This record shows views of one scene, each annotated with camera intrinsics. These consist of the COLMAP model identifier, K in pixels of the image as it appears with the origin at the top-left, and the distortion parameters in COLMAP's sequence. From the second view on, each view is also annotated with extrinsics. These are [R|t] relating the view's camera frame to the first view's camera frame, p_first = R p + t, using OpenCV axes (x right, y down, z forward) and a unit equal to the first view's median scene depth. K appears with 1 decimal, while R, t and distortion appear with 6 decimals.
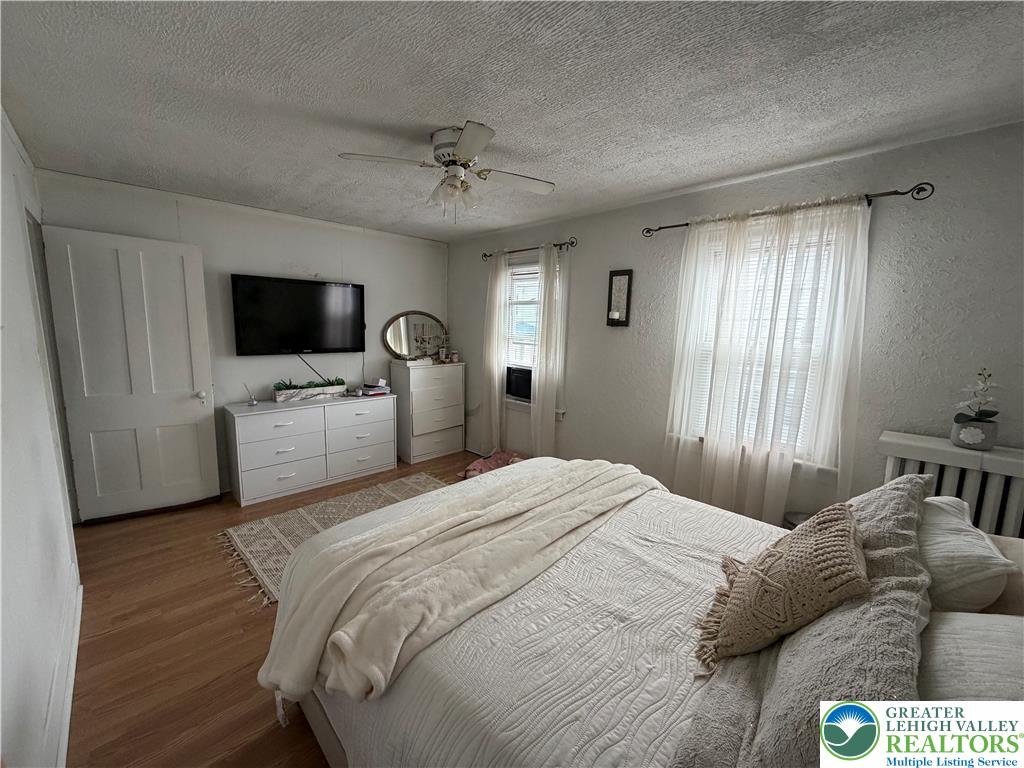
lens RADIAL K [[409.3, 0, 512.0], [0, 409.3, 384.0], [0, 0, 1]] dist [-0.000545, 0.000140]
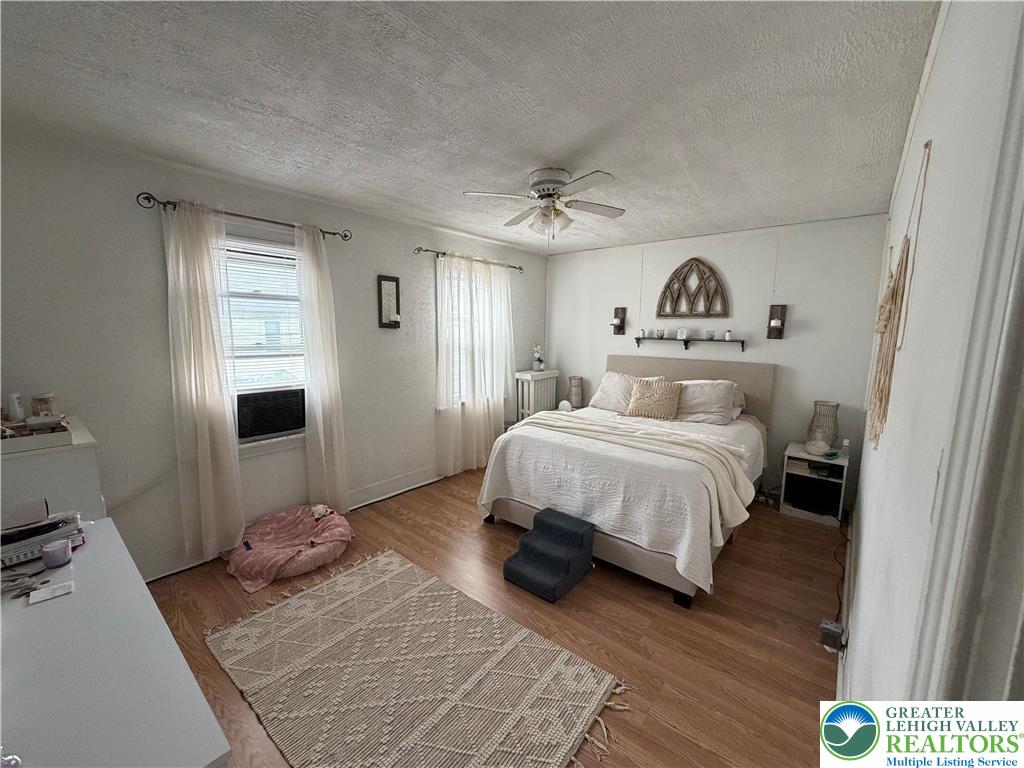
lens RADIAL K [[409.3, 0, 512.0], [0, 409.3, 384.0], [0, 0, 1]] dist [-0.000545, 0.000140]
pose [[-0.092098, -0.160228, 0.982774, -0.843638], [0.130943, 0.976449, 0.171467, -0.141405], [-0.987103, 0.144479, -0.068948, 0.782857]]
